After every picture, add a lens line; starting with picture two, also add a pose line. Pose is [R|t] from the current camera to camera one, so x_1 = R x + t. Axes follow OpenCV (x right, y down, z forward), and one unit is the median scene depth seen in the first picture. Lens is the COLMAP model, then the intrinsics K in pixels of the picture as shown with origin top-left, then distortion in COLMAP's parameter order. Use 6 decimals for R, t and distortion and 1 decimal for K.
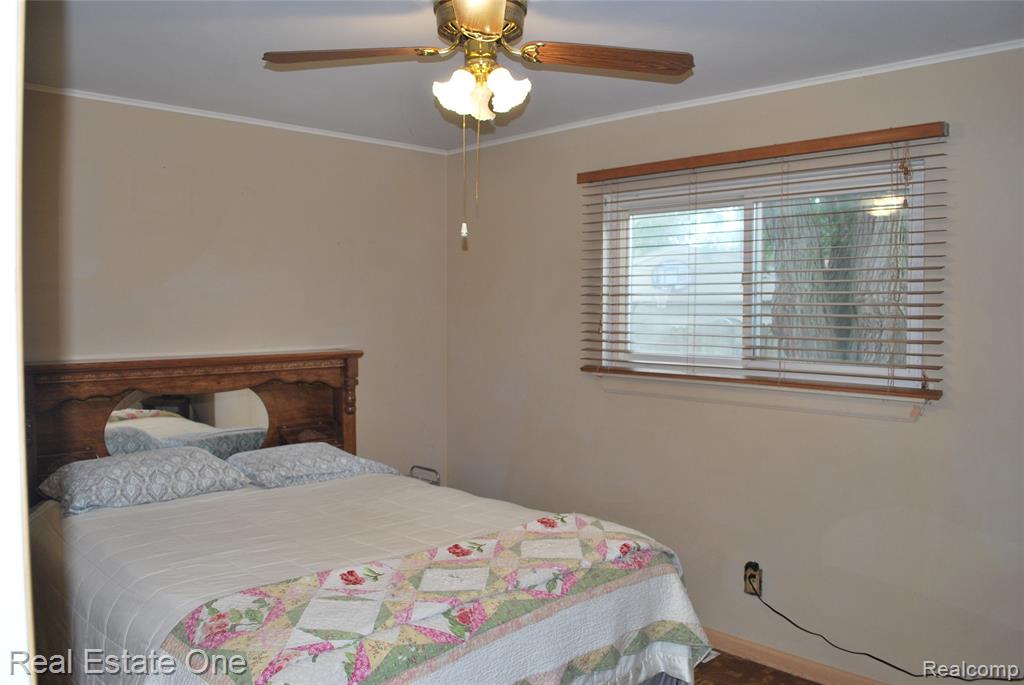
lens RADIAL K [[807.1, 0, 508.1], [0, 807.1, 337.1], [0, 0, 1]] dist [-0.081760, 0.011574]
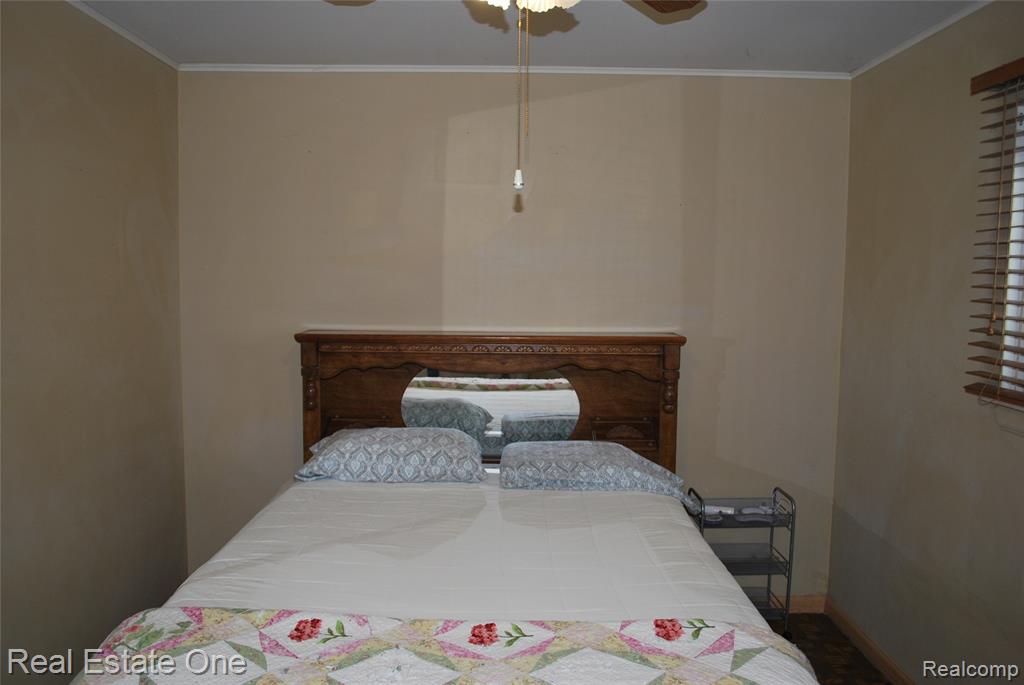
lens RADIAL K [[807.1, 0, 508.7], [0, 807.1, 337.9], [0, 0, 1]] dist [-0.081760, 0.011574]
pose [[0.718506, 0.064985, -0.692479, 0.328744], [-0.035358, 0.997751, 0.056946, -0.029062], [0.694622, -0.016431, 0.719187, 0.389635]]
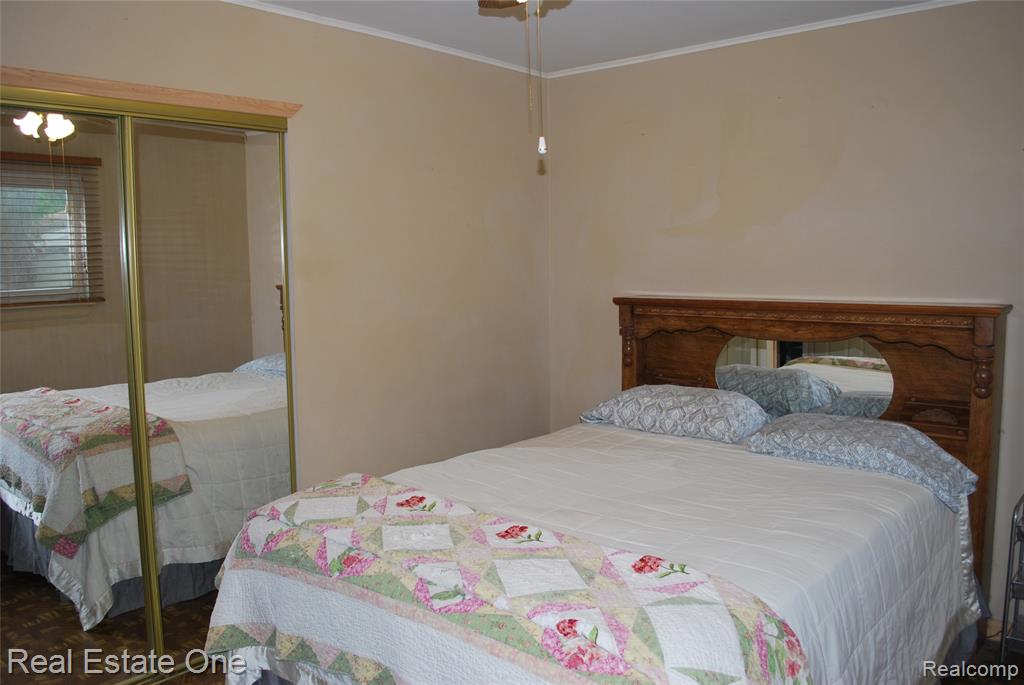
lens RADIAL K [[807.1, 0, 508.2], [0, 807.1, 338.4], [0, 0, 1]] dist [-0.081760, 0.011574]
pose [[0.068046, 0.096203, -0.993033, 0.583907], [-0.022923, 0.995228, 0.094844, -0.013730], [0.997419, 0.016310, 0.069926, 0.714243]]
